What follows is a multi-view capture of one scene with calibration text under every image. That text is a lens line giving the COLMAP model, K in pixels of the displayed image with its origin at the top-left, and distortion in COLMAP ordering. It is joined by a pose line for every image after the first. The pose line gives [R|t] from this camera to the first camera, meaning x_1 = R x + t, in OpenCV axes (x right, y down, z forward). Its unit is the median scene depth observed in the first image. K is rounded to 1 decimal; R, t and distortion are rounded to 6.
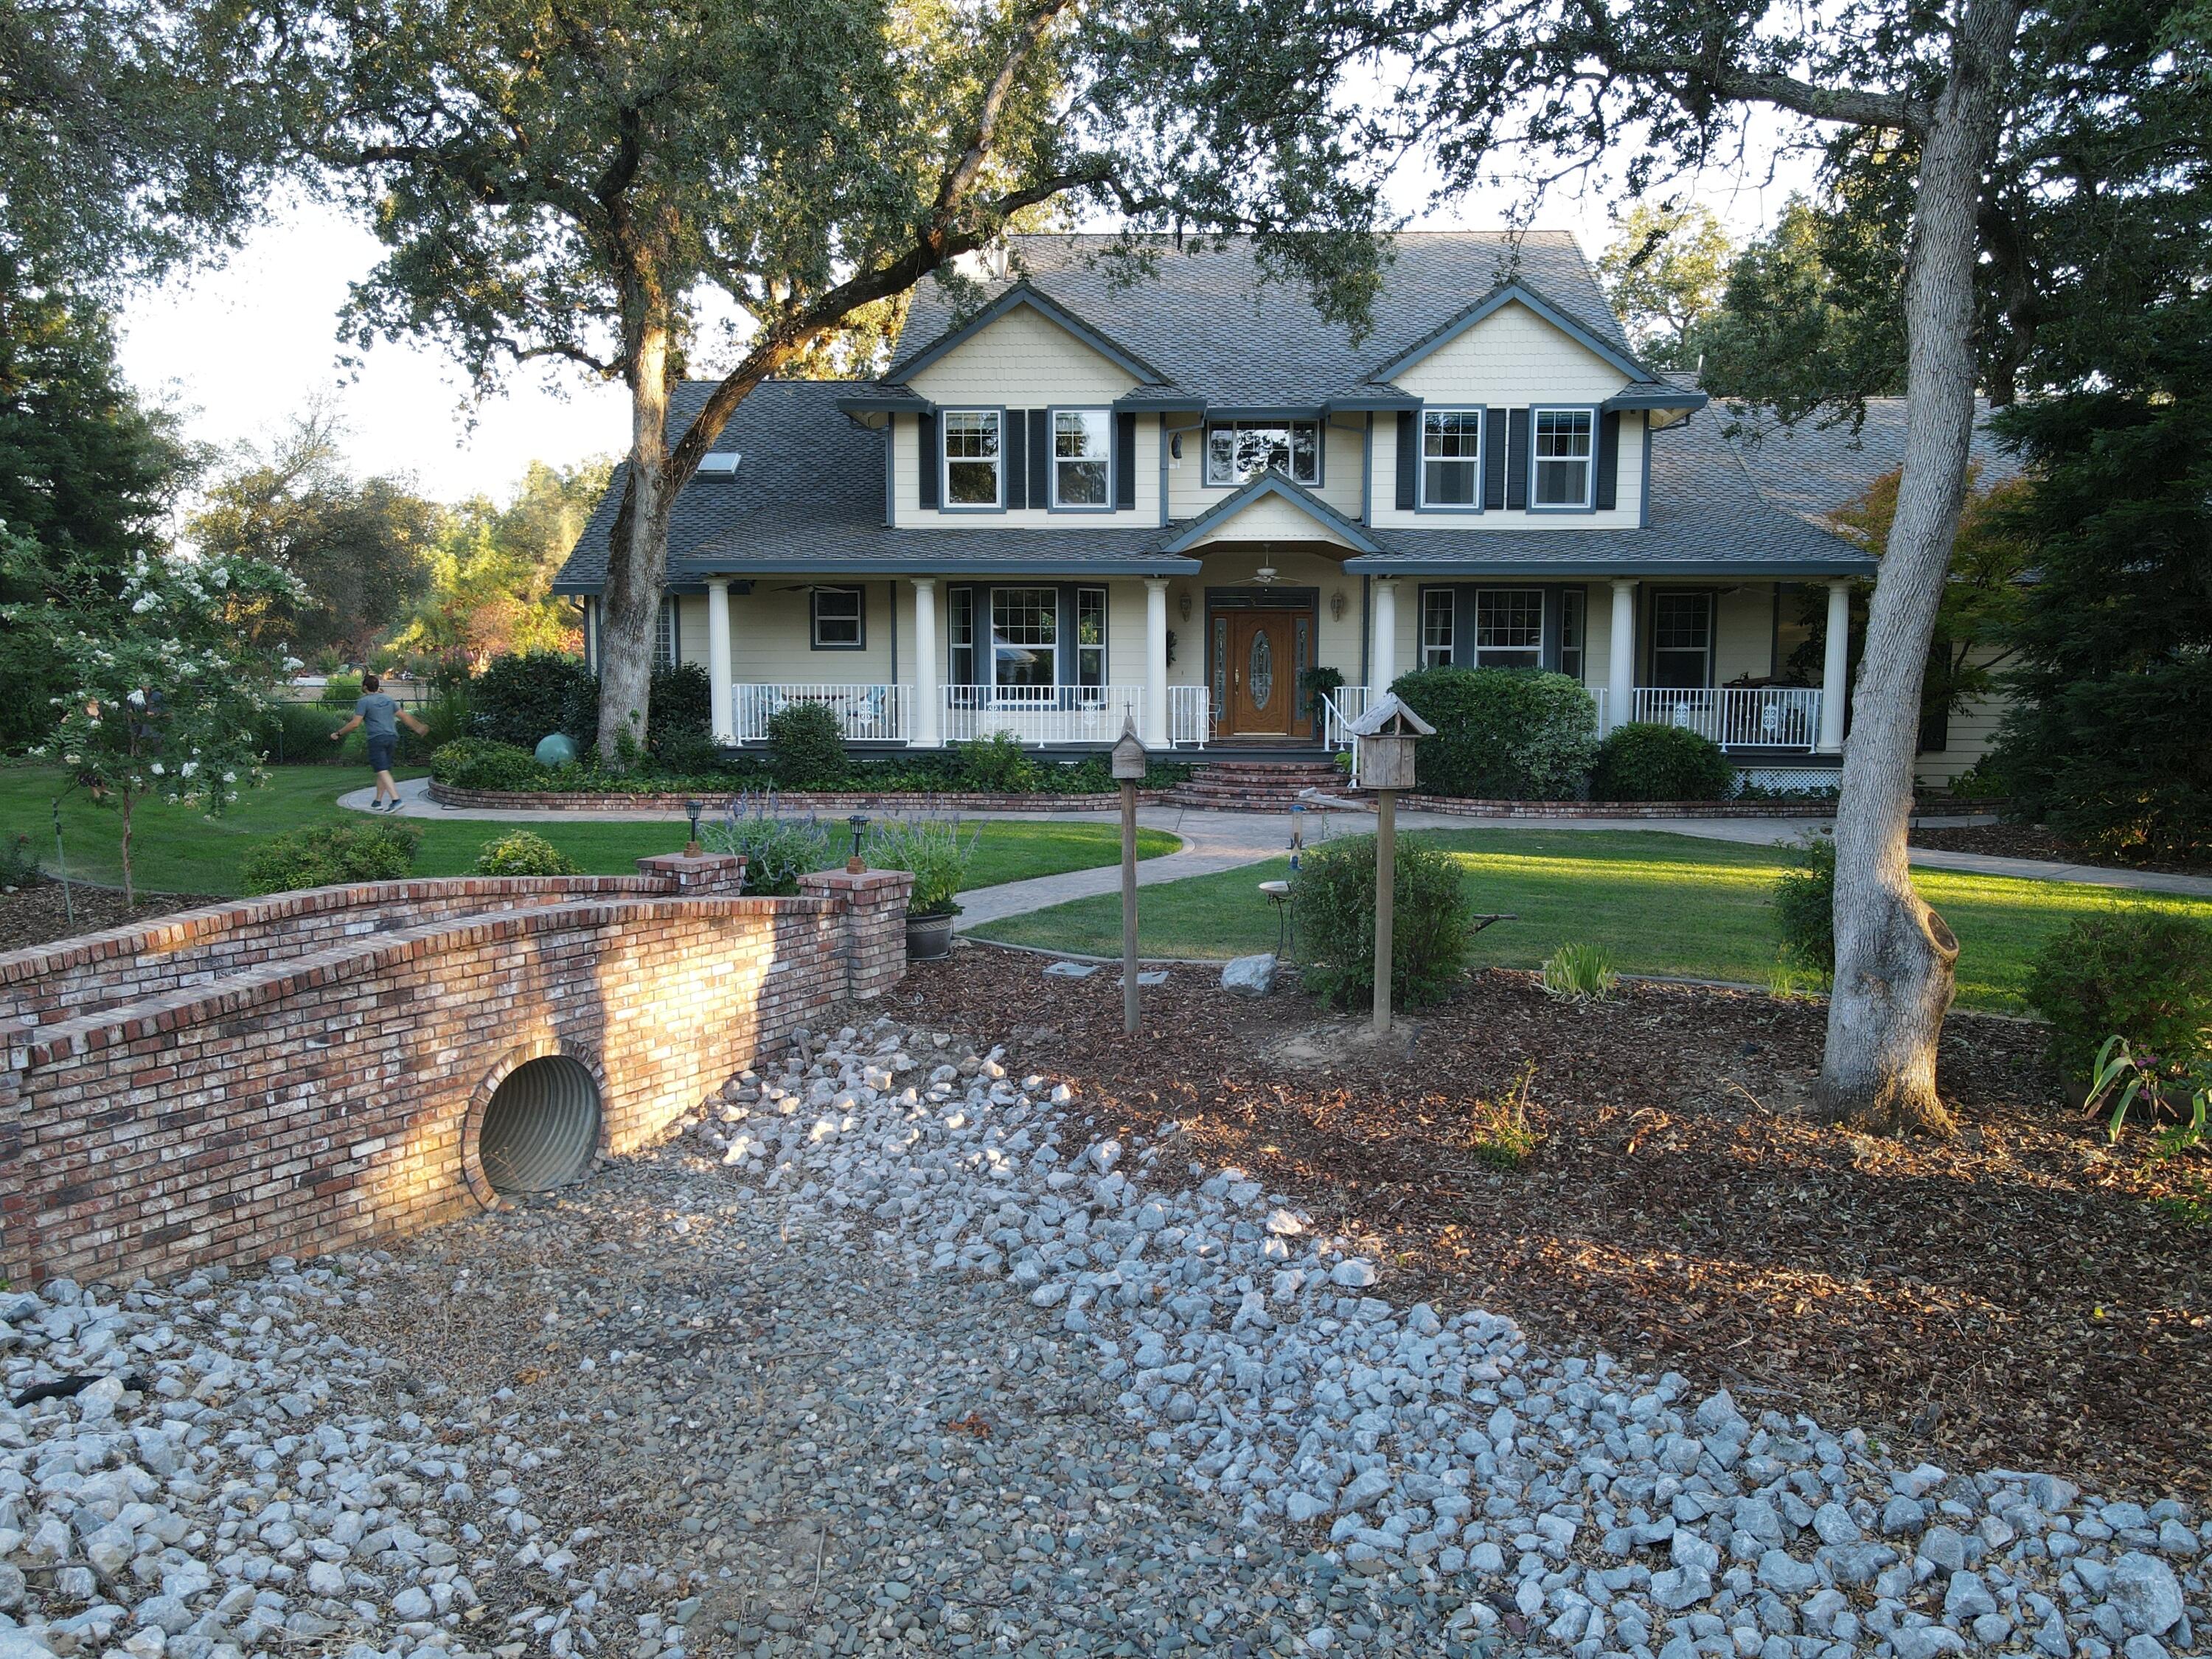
lens RADIAL K [[1613.3, 0, 1123.6], [0, 1613.3, 826.3], [0, 0, 1]] dist [0.010172, 0.027792]
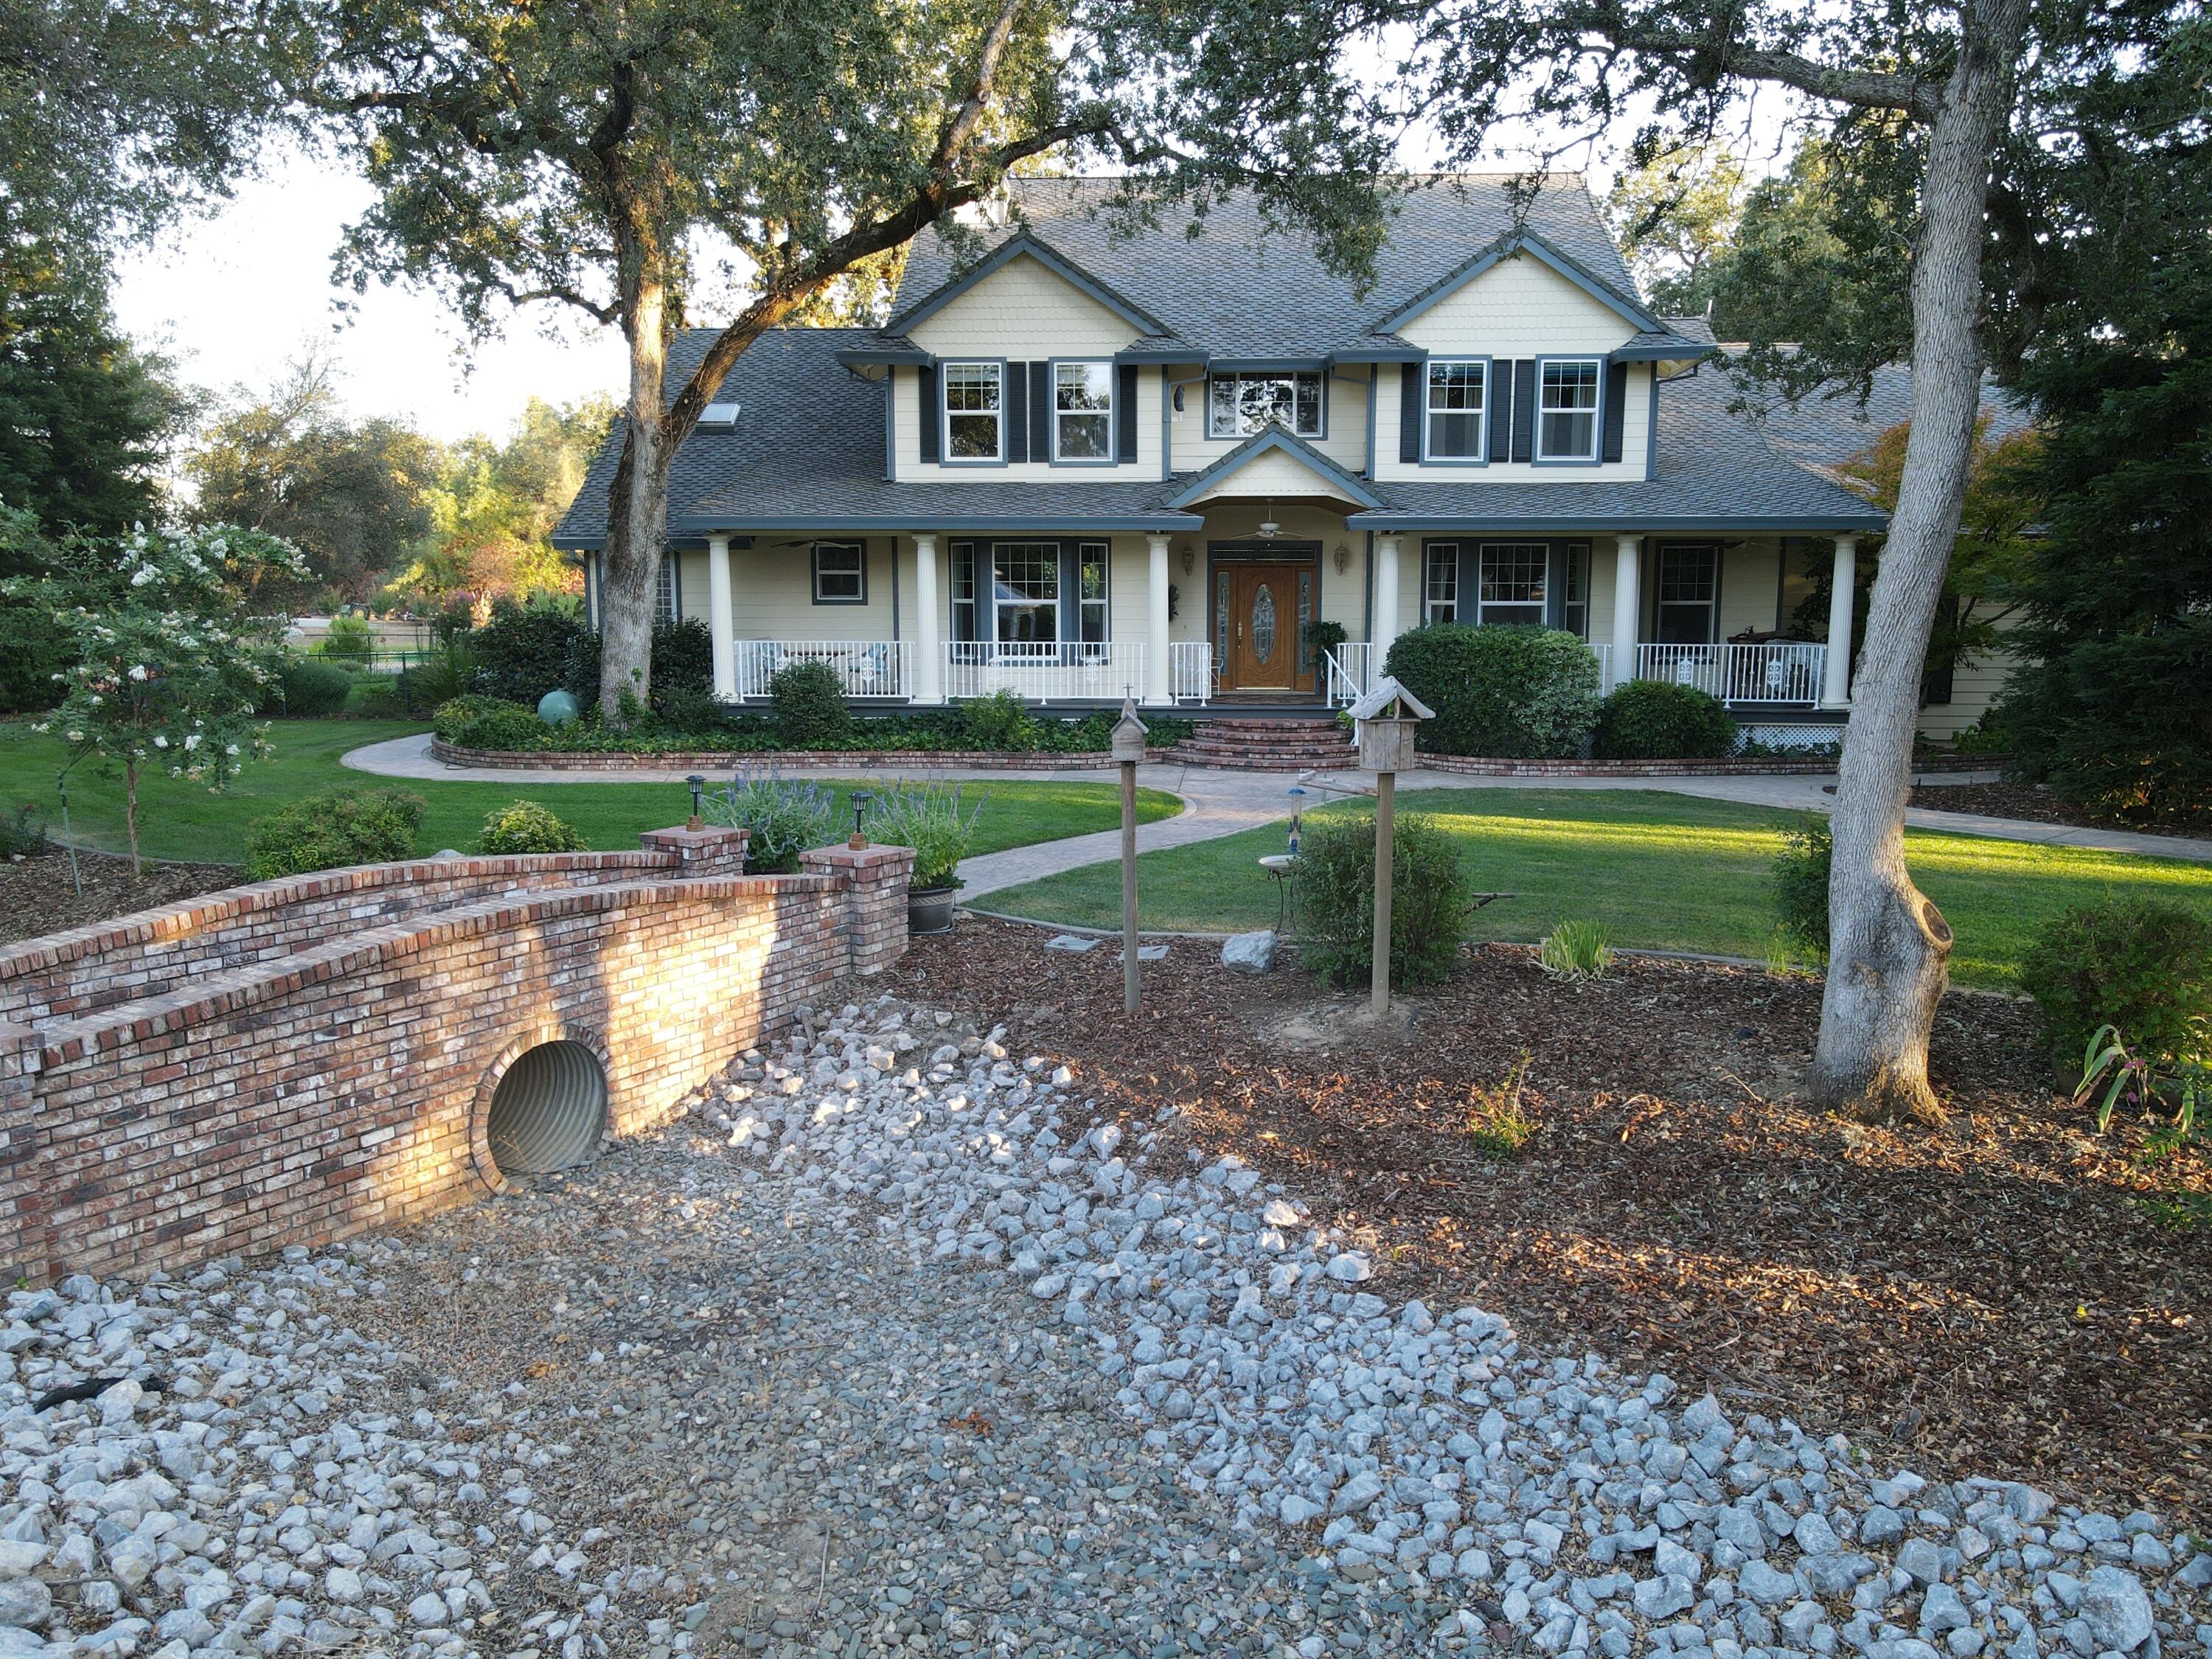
lens RADIAL K [[1613.3, 0, 1123.6], [0, 1613.3, 824.9], [0, 0, 1]] dist [0.010172, 0.027792]
pose [[0.999995, -0.001326, -0.002765, 0.001416], [0.001432, 0.999258, 0.038492, -0.014119], [0.002712, -0.038496, 0.999255, -0.001524]]
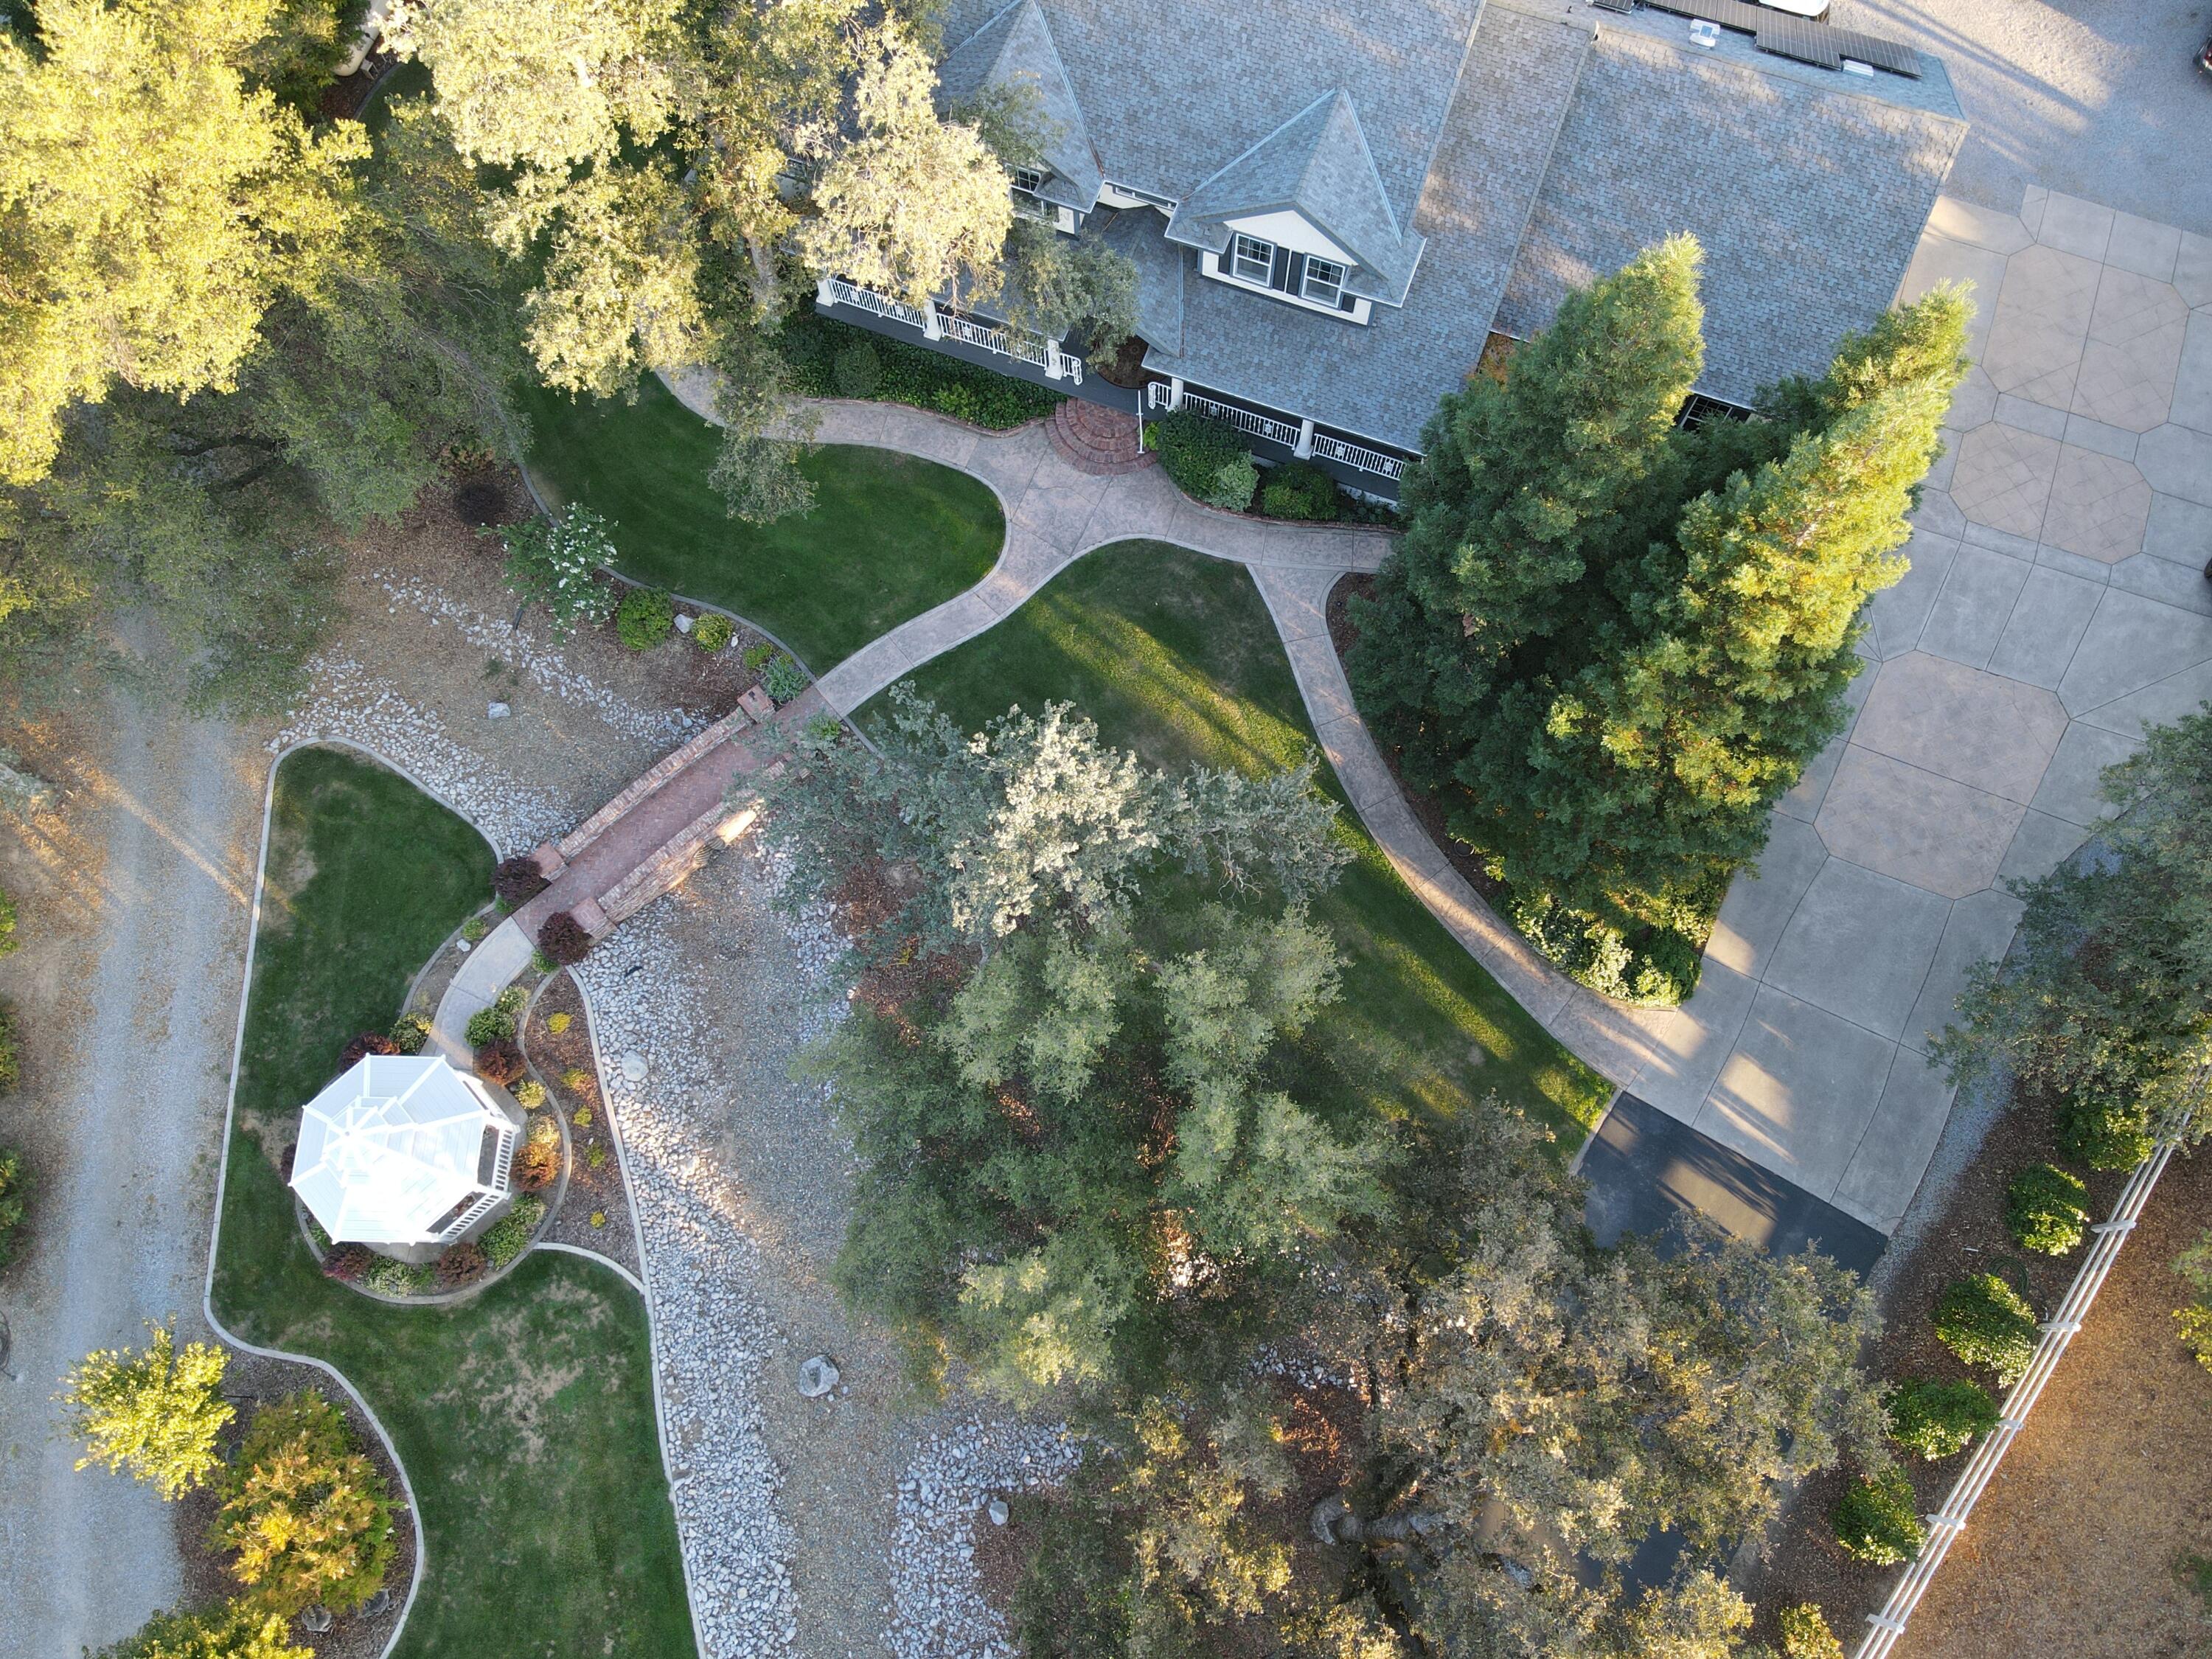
lens RADIAL K [[1613.3, 0, 1118.5], [0, 1613.3, 817.4], [0, 0, 1]] dist [0.010172, 0.027792]
pose [[0.949223, 0.294819, -0.109804, 0.471232], [-0.022237, 0.411024, 0.911353, -1.624103], [0.313817, -0.862636, 0.396709, -0.103118]]
